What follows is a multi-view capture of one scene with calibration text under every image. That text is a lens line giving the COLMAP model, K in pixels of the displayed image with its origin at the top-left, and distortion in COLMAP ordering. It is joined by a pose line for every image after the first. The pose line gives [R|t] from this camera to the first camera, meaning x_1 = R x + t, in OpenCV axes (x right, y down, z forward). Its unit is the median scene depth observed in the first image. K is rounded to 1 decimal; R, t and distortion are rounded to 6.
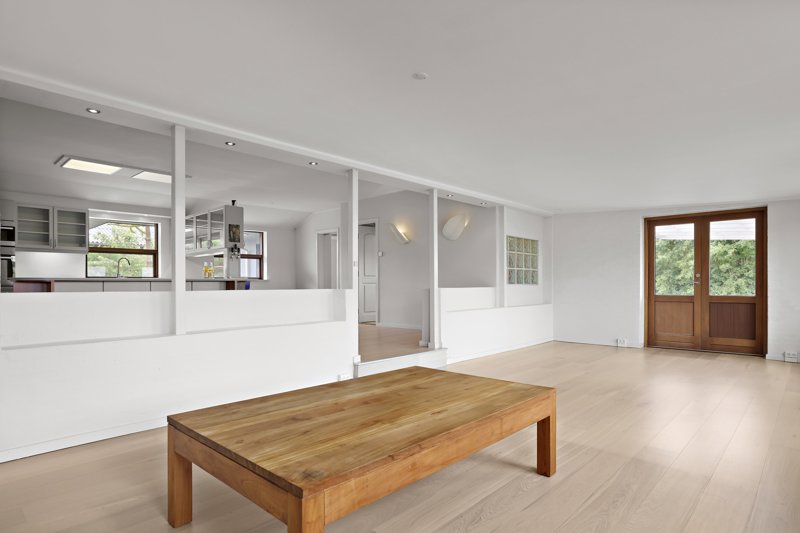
lens RADIAL K [[444.7, 0, 399.1], [0, 444.7, 284.8], [0, 0, 1]] dist [0.004361, 0.001974]
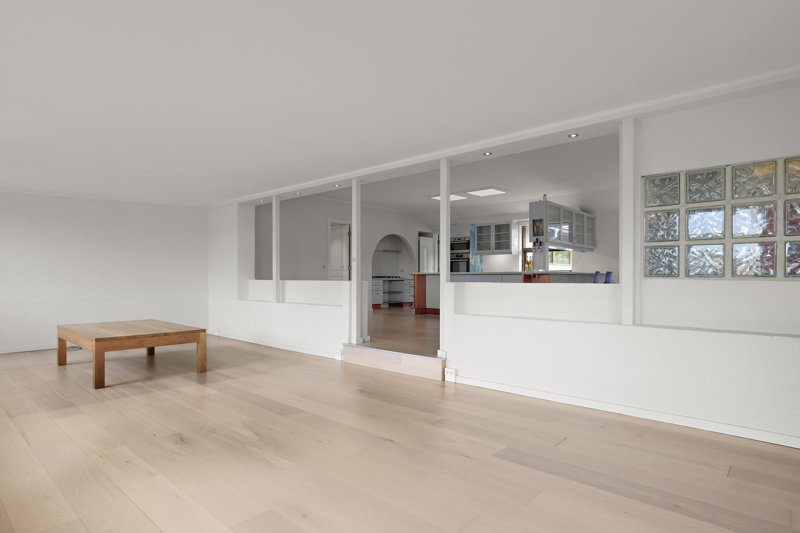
lens RADIAL K [[425.5, 0, 400.0], [0, 425.5, 266.5], [0, 0, 1]] dist [0.000824, 0.000587]
pose [[0.030779, -0.018685, -0.999352, 0.608292], [-0.006593, 0.999800, -0.018897, -0.005010], [0.999504, 0.007171, 0.030649, 0.651001]]
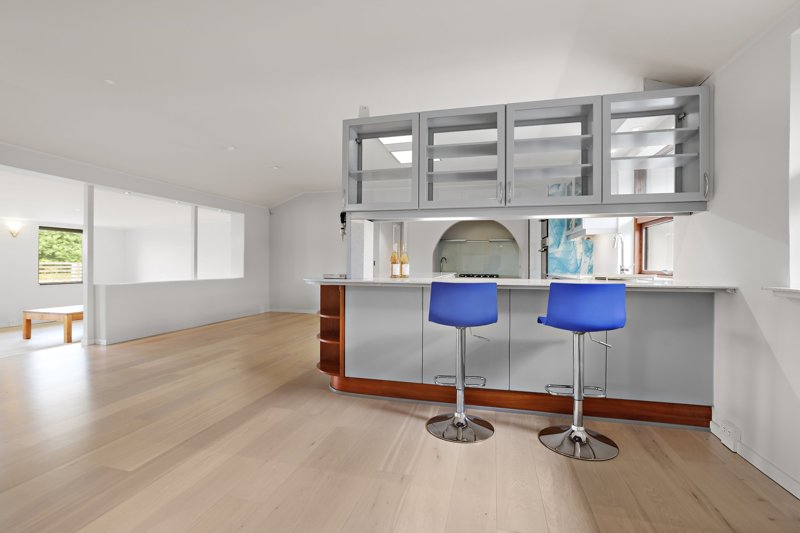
lens RADIAL K [[375.7, 0, 400.0], [0, 375.7, 266.5], [0, 0, 1]] dist [-0.004515, -0.000268]
pose [[-0.867752, 0.005633, -0.496965, -0.223978], [0.000563, 0.999946, 0.010352, -0.030732], [0.496997, 0.008703, -0.867709, 1.384118]]
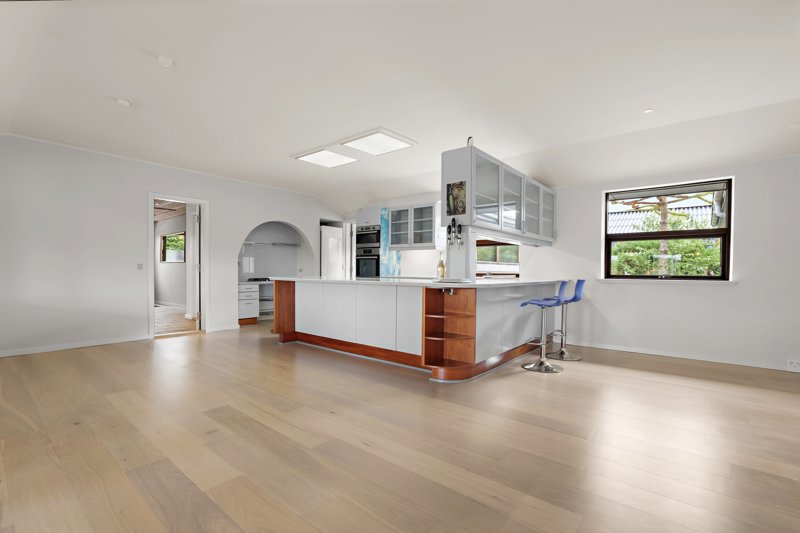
lens RADIAL K [[357.6, 0, 383.9], [0, 357.6, 269.4], [0, 0, 1]] dist [-0.022595, -0.000082]
pose [[0.046911, 0.007114, -0.998874, 0.061154], [-0.012538, 0.999900, 0.006533, -0.031525], [0.998820, 0.012218, 0.046995, 0.894914]]
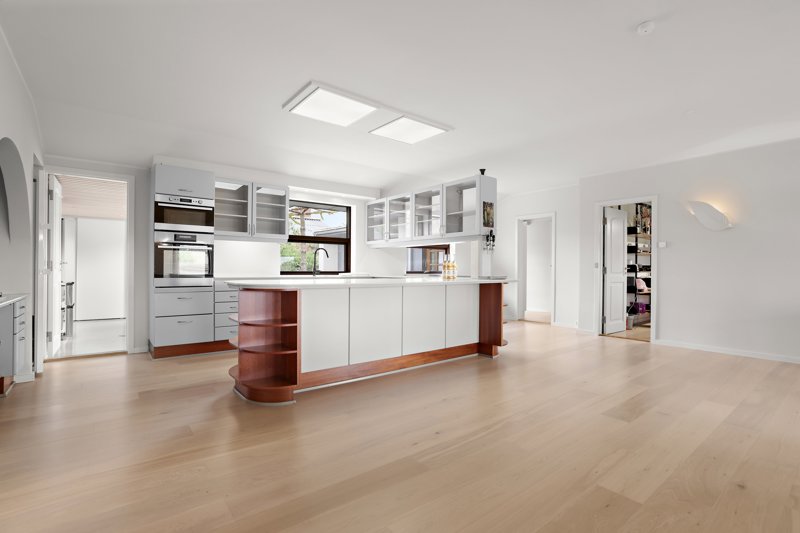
lens RADIAL K [[375.7, 0, 400.0], [0, 375.7, 266.5], [0, 0, 1]] dist [-0.004515, -0.000268]
pose [[0.988813, 0.011630, -0.148703, -0.419976], [-0.012670, 0.999901, -0.006049, -0.028331], [0.148618, 0.007865, 0.988863, 0.391769]]
